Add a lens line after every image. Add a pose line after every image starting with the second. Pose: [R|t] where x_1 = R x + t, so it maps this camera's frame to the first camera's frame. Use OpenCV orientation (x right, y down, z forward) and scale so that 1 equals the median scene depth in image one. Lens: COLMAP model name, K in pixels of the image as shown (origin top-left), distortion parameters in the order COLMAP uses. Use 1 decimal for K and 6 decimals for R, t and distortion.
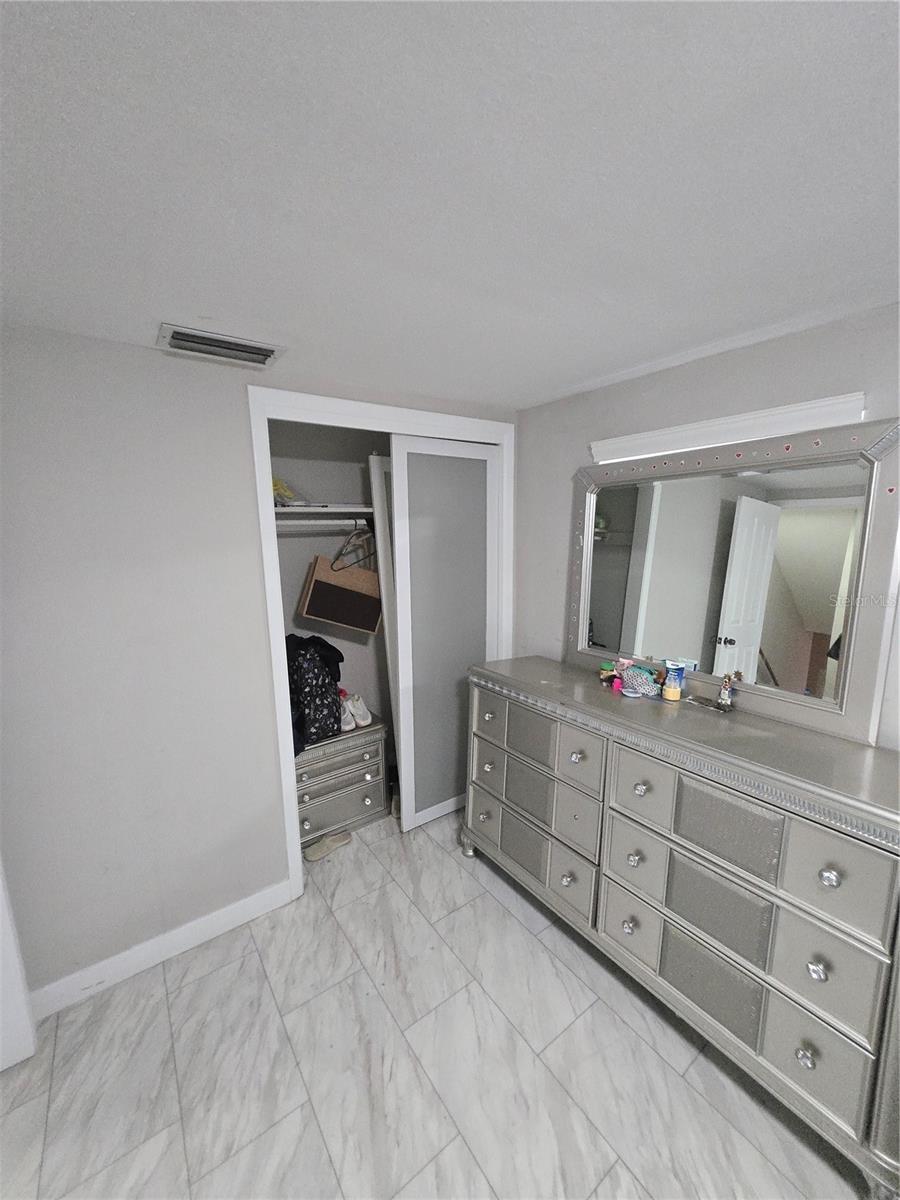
lens RADIAL K [[467.9, 0, 452.3], [0, 467.9, 614.0], [0, 0, 1]] dist [0.002476, 0.000349]
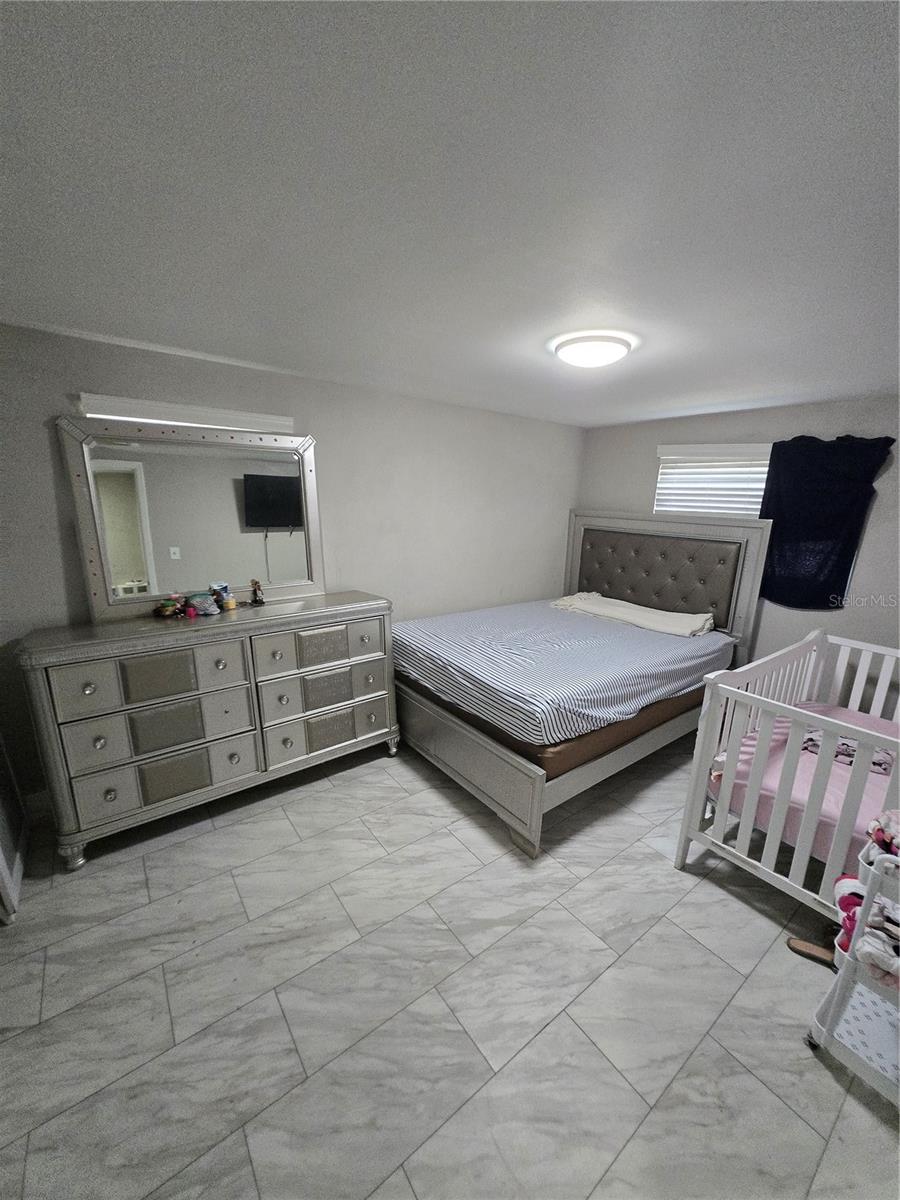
lens RADIAL K [[467.9, 0, 452.3], [0, 467.9, 614.0], [0, 0, 1]] dist [0.002476, 0.000349]
pose [[-0.022667, -0.235298, 0.971659, -1.056767], [0.149335, 0.960208, 0.236009, -0.041939], [-0.988527, 0.150452, 0.013373, 0.364226]]
